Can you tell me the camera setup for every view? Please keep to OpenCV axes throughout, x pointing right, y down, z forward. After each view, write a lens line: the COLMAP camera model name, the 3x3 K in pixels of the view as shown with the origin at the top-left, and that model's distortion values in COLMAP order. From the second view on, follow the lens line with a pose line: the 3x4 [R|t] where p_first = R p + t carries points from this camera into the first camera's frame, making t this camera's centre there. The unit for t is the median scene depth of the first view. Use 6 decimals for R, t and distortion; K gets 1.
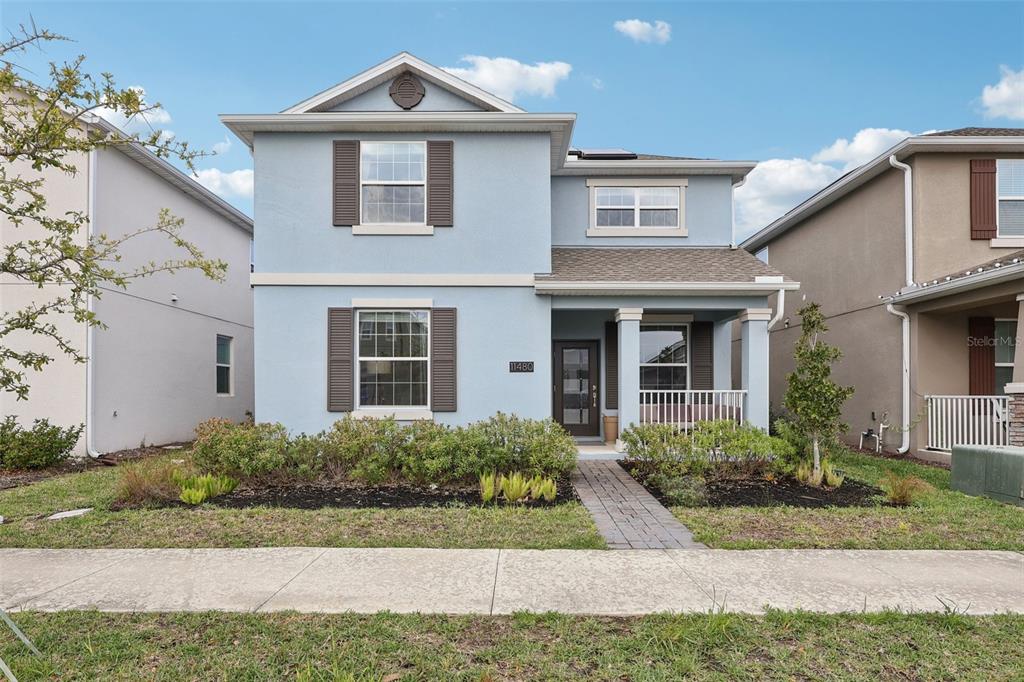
lens RADIAL K [[588.9, 0, 509.8], [0, 588.9, 389.5], [0, 0, 1]] dist [0.004445, 0.001330]
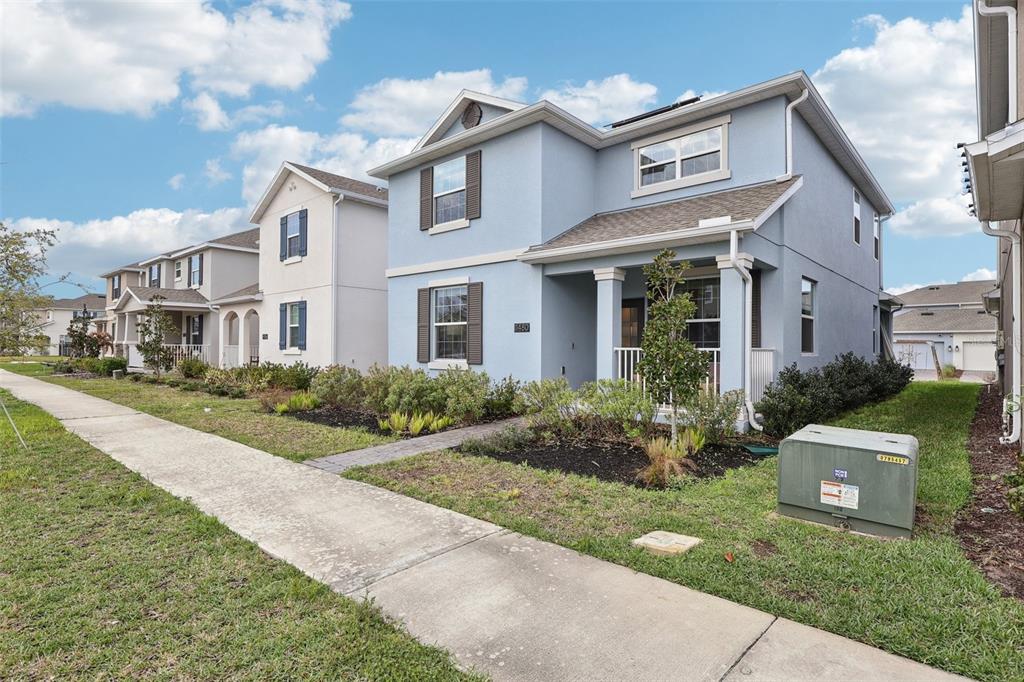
lens RADIAL K [[528.8, 0, 516.7], [0, 528.8, 343.3], [0, 0, 1]] dist [0.005286, 0.000075]
pose [[0.743829, -0.002434, -0.668366, 0.714648], [-0.000655, 0.999990, -0.004371, -0.002548], [0.668370, 0.003689, 0.743820, 0.211494]]
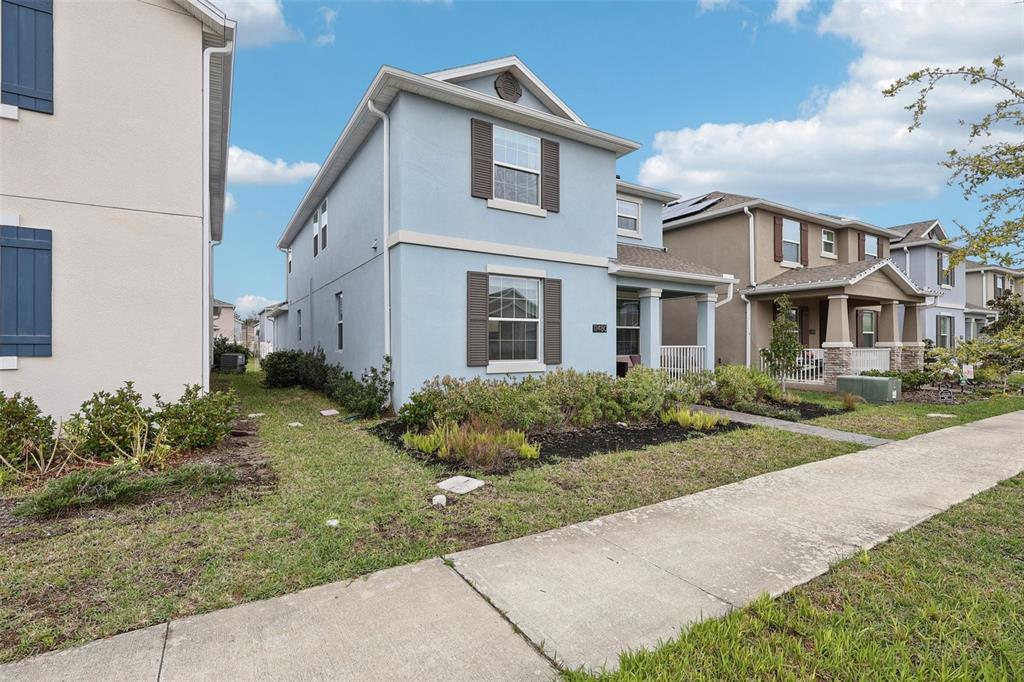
lens RADIAL K [[476.5, 0, 511.3], [0, 476.5, 341.7], [0, 0, 1]] dist [0.001123, 0.000269]
pose [[0.848246, 0.002001, 0.529599, -0.701786], [-0.002897, 0.999995, 0.000861, -0.009610], [-0.529595, -0.002265, 0.848248, 0.211352]]
